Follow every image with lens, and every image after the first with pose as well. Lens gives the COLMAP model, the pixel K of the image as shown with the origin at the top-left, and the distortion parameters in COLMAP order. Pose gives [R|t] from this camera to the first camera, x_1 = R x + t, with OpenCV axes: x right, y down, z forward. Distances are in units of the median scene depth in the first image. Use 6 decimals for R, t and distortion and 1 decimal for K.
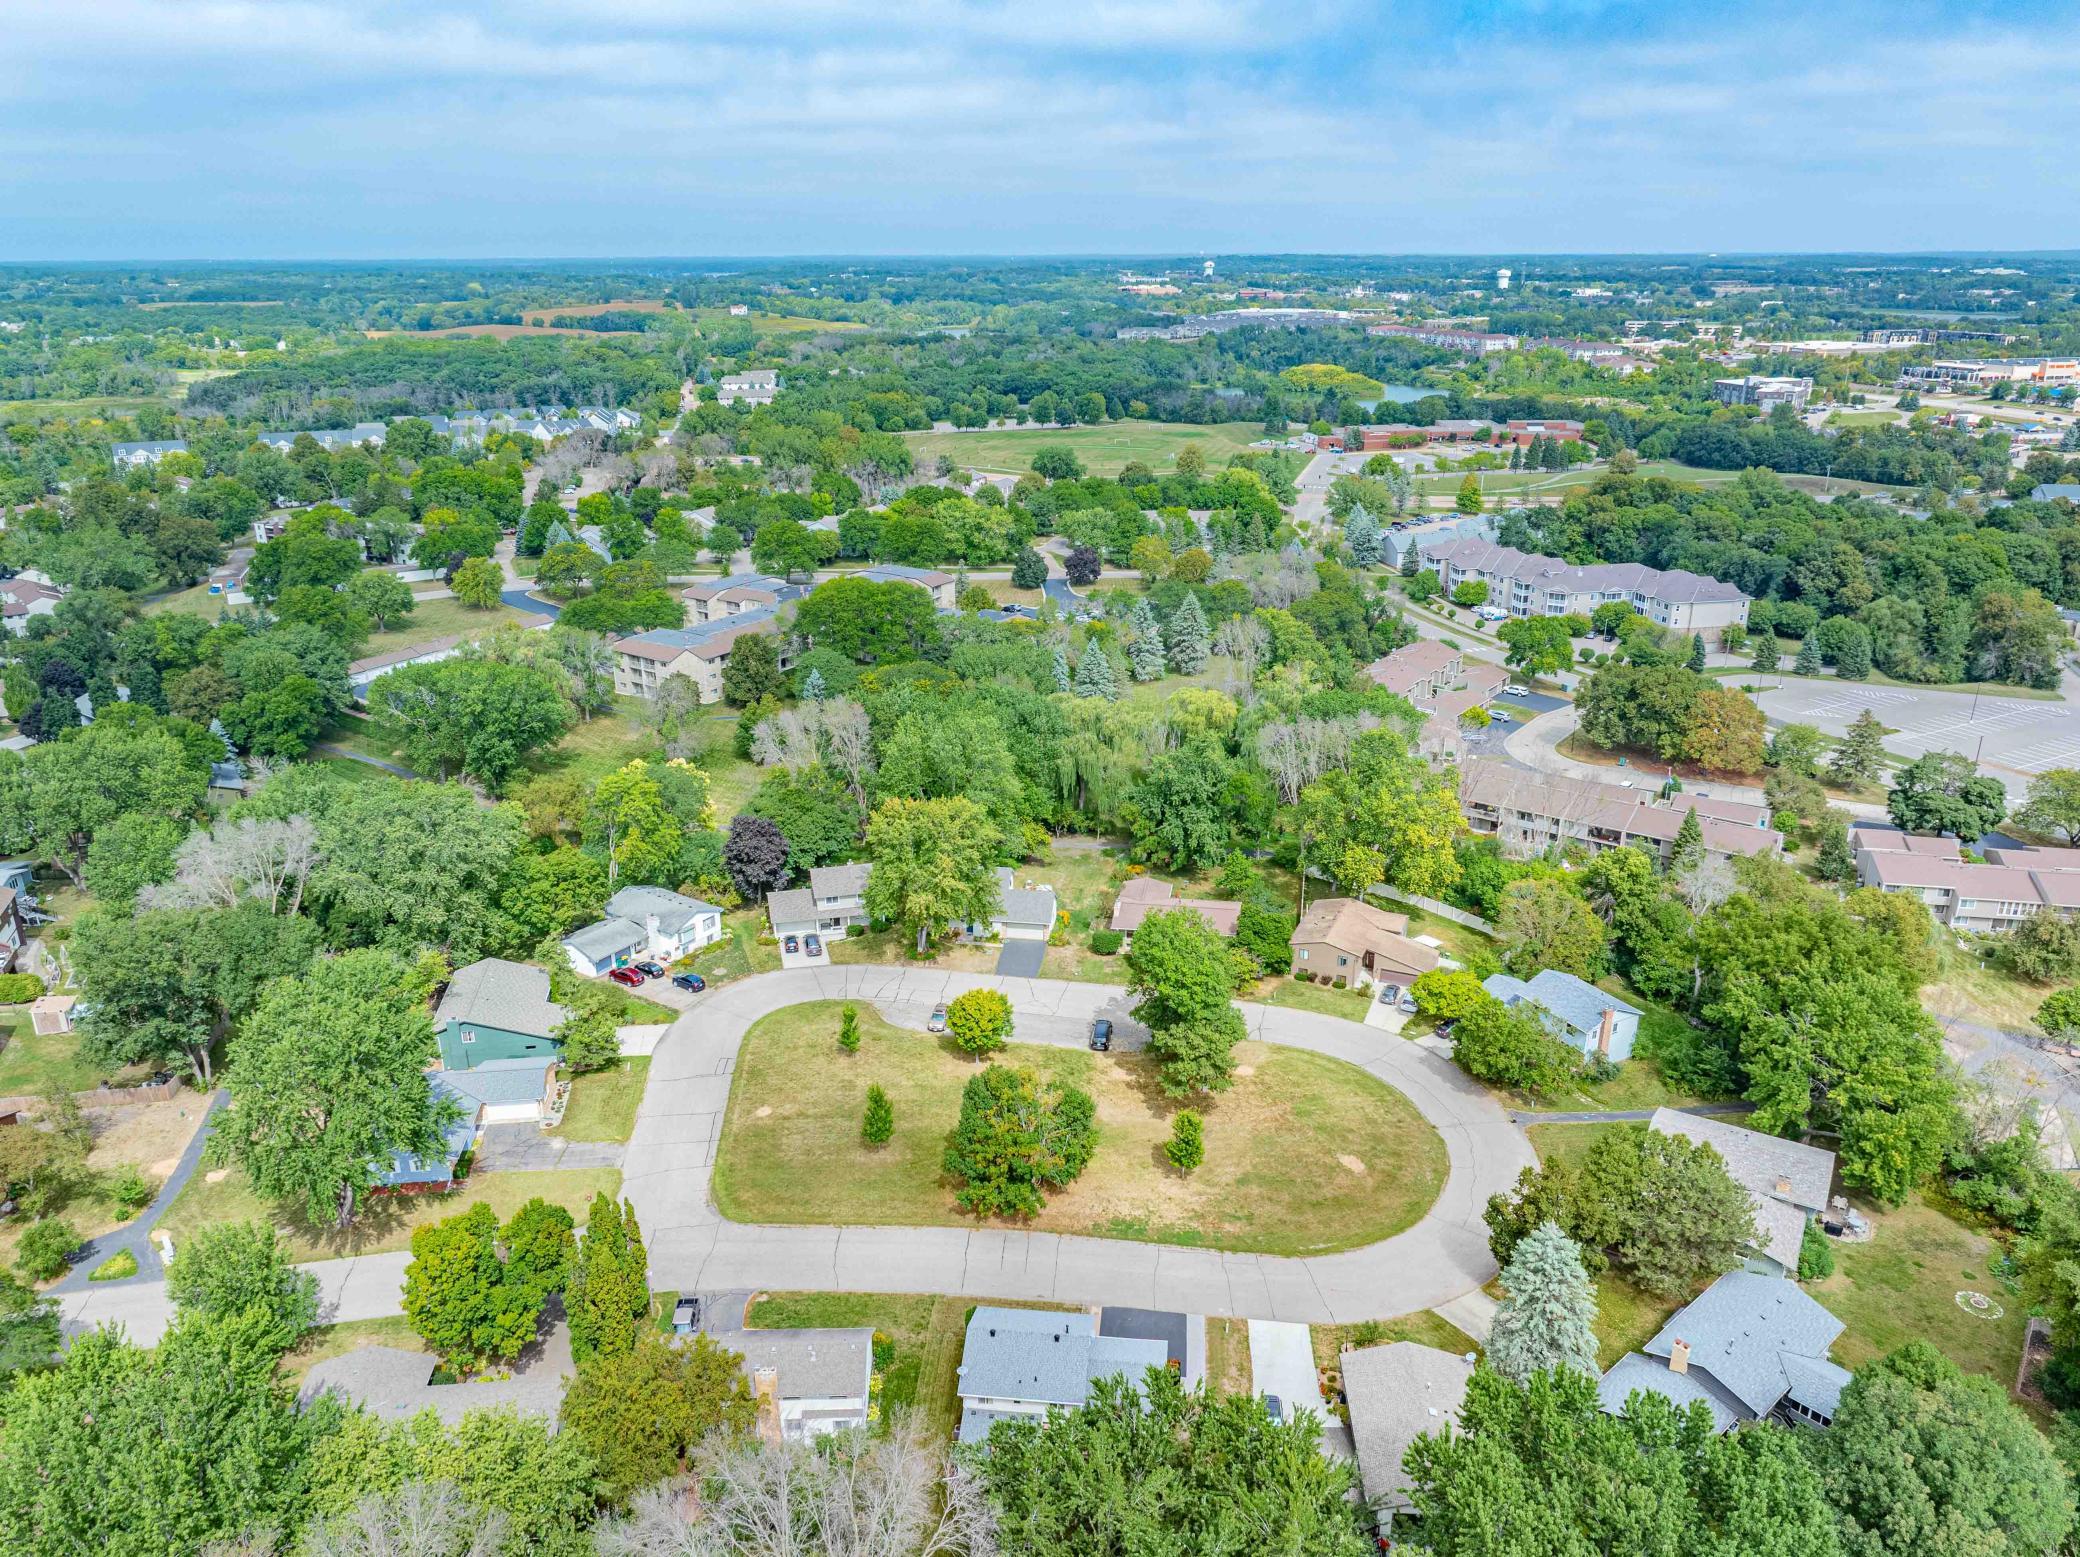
lens RADIAL K [[1465.7, 0, 1029.2], [0, 1465.7, 776.8], [0, 0, 1]] dist [-0.023702, 0.005514]
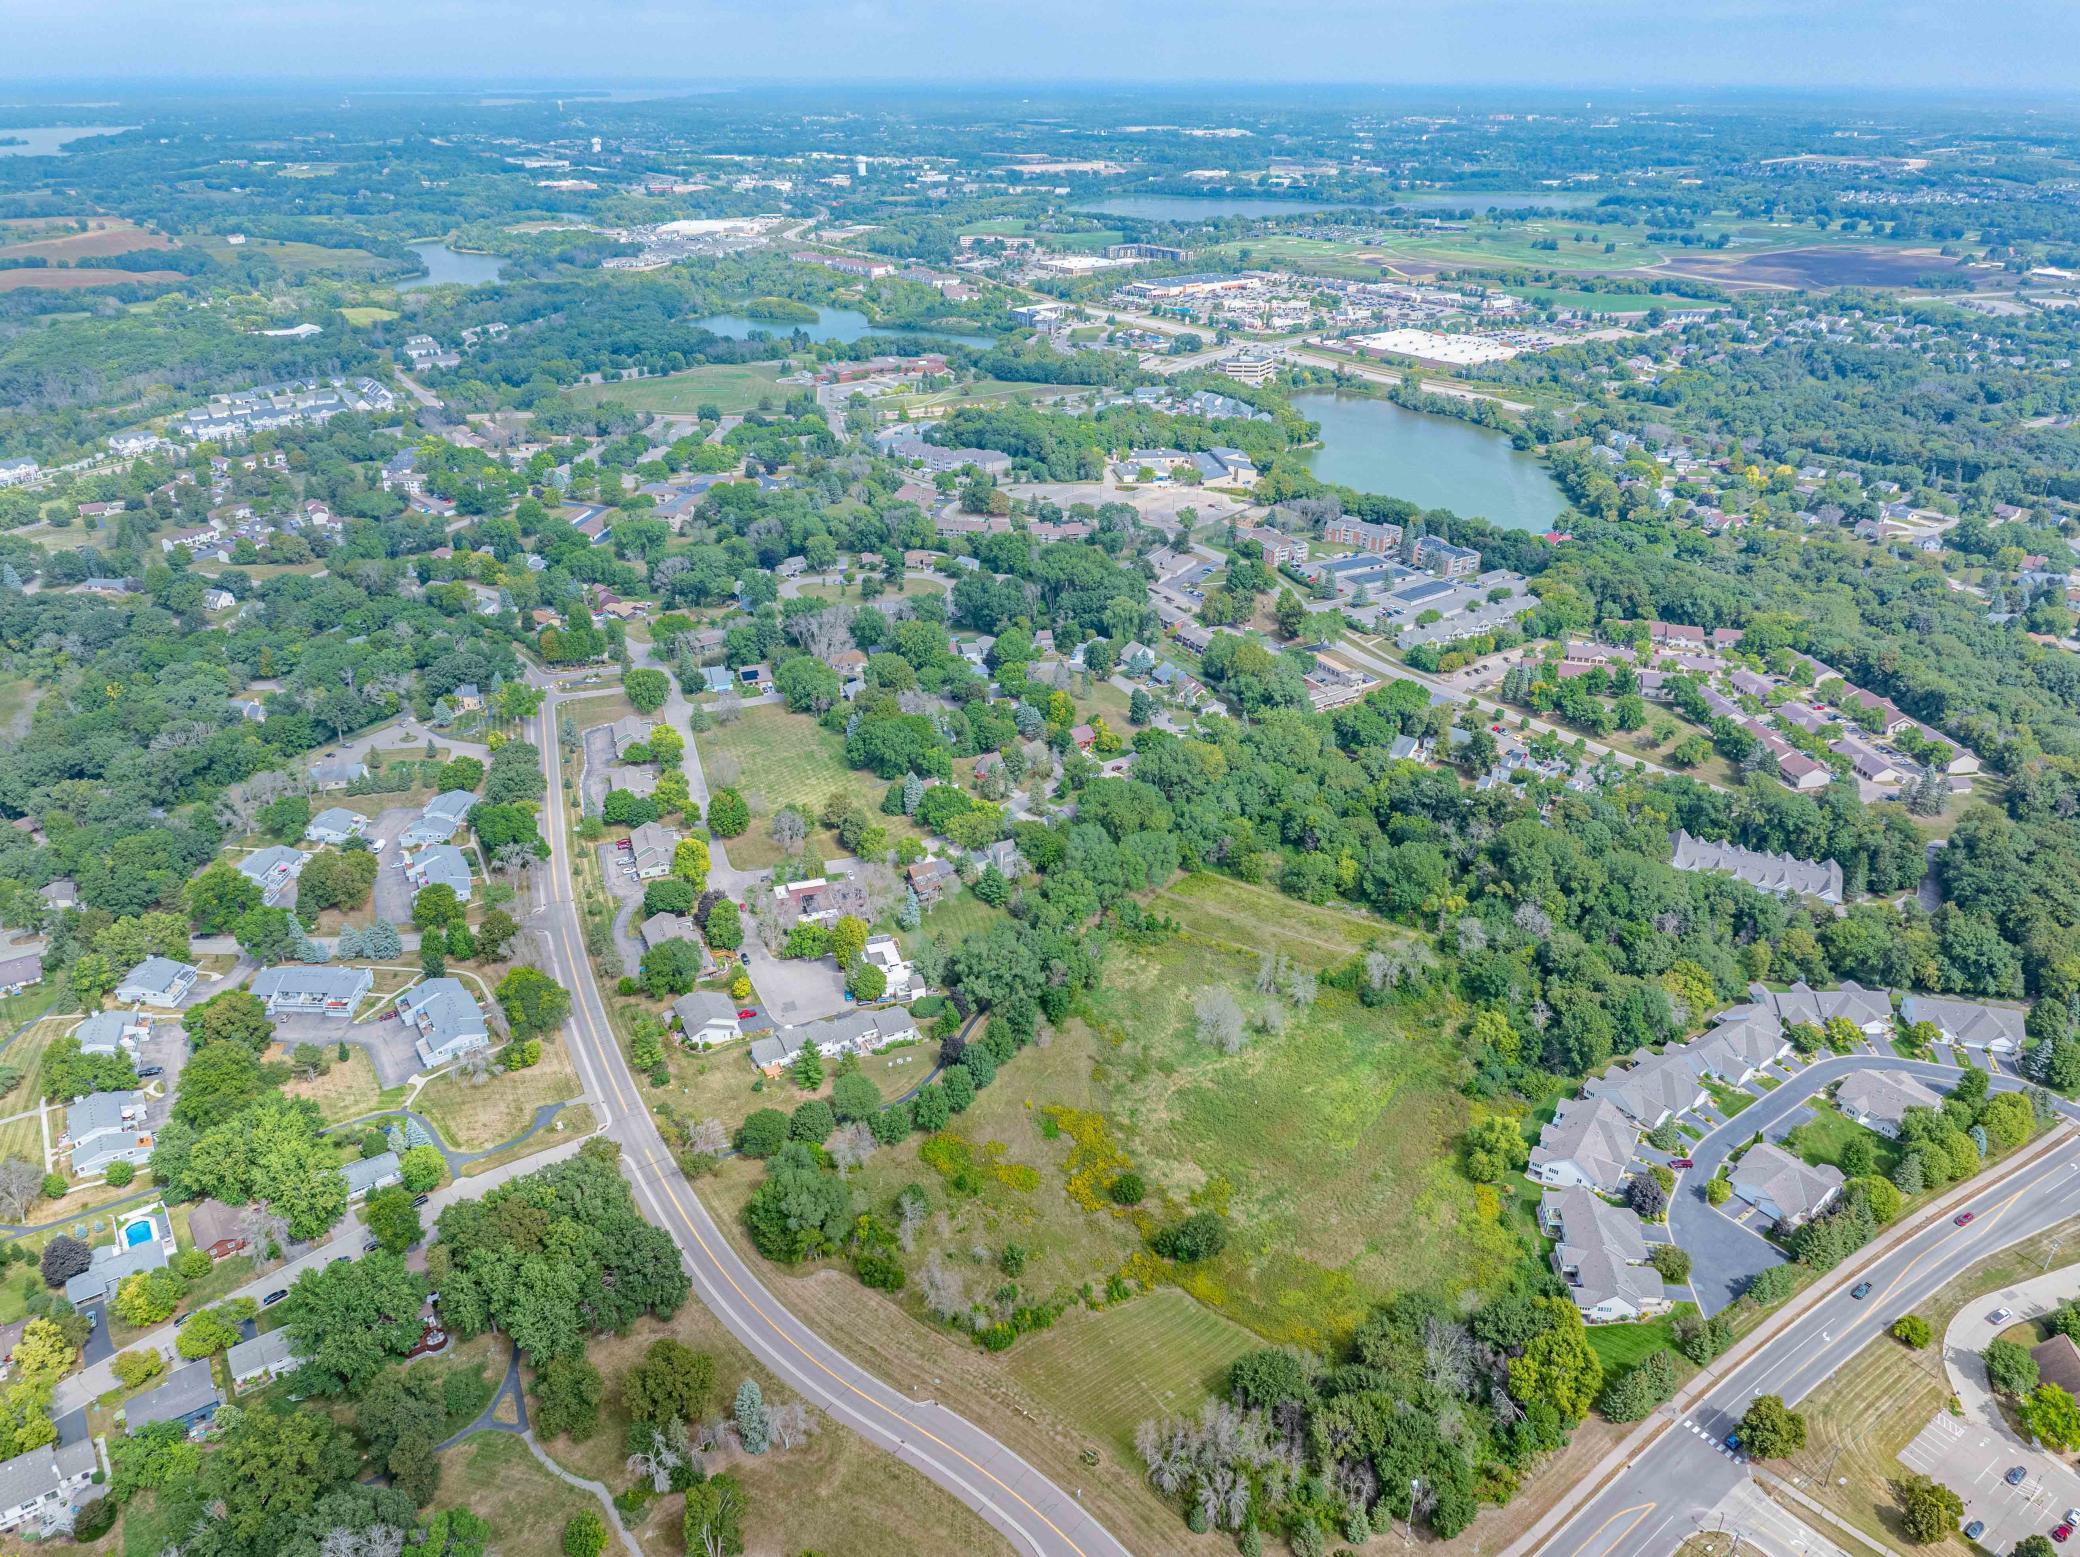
lens RADIAL K [[1446.0, 0, 1040.0], [0, 1446.0, 778.5], [0, 0, 1]] dist [-0.031343, 0.040937]
pose [[0.912094, -0.172892, 0.371743, -0.662361], [0.129190, 0.981742, 0.139618, 0.115413], [-0.389095, -0.079319, 0.917777, -1.794781]]
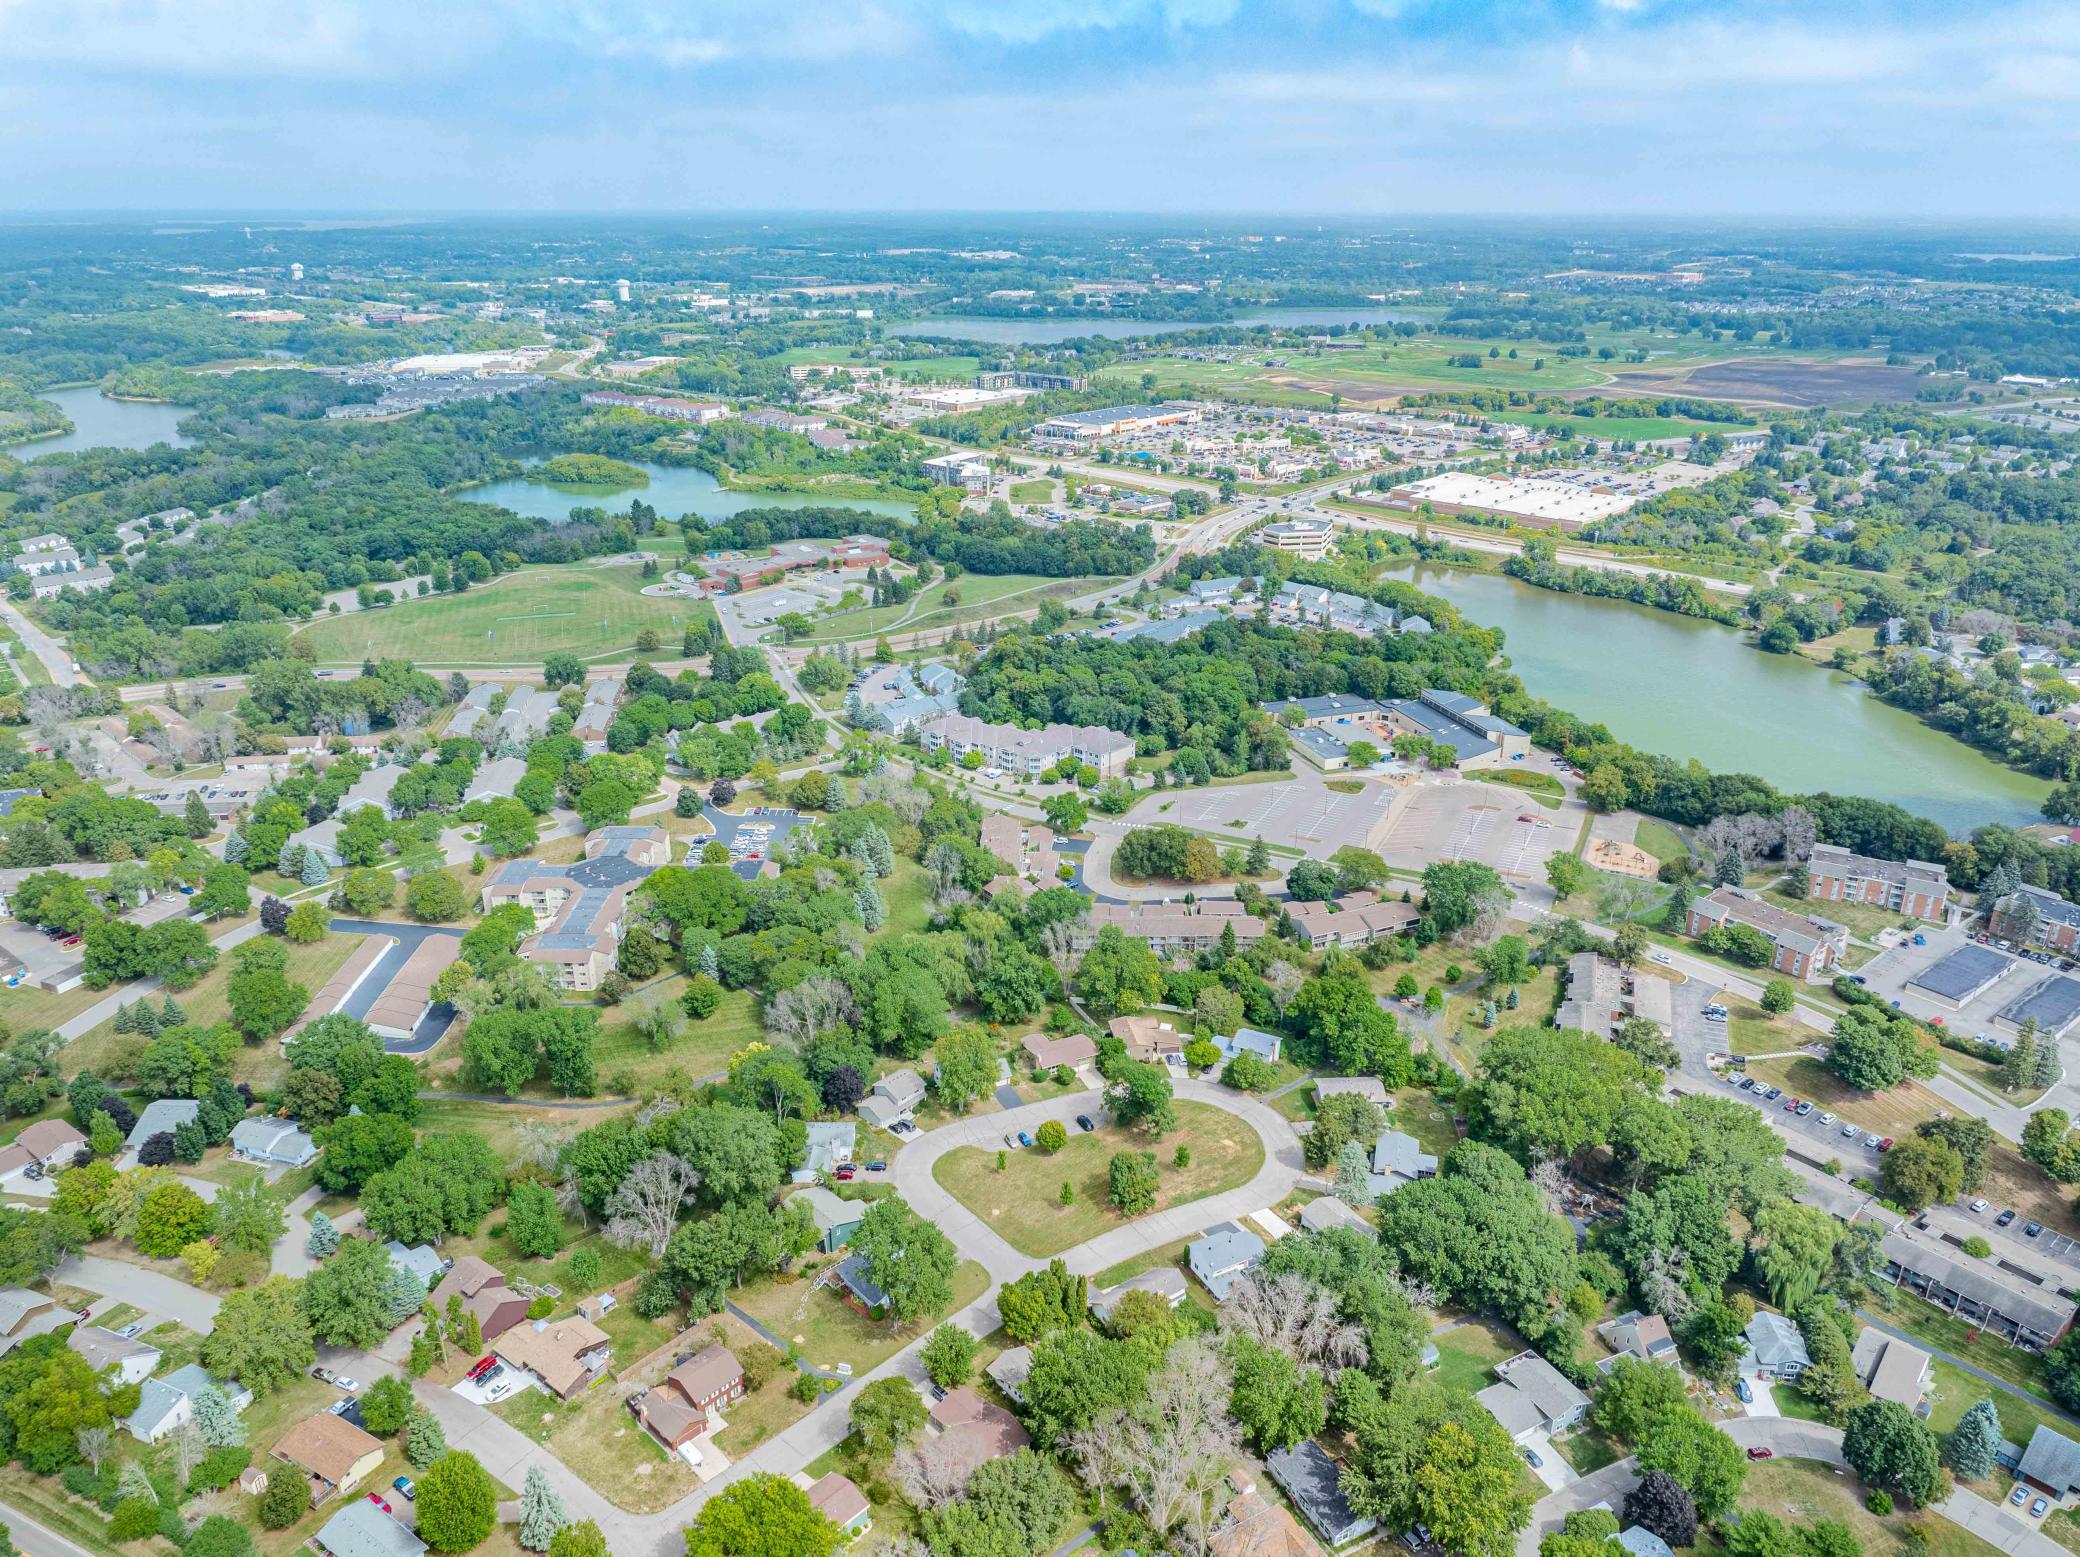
lens RADIAL K [[1446.0, 0, 1040.0], [0, 1446.0, 778.5], [0, 0, 1]] dist [-0.031343, 0.040937]
pose [[0.821518, -0.204192, 0.532367, -0.521482], [0.185093, 0.978616, 0.089728, -0.262411], [-0.539305, 0.024824, 0.841745, -0.369219]]
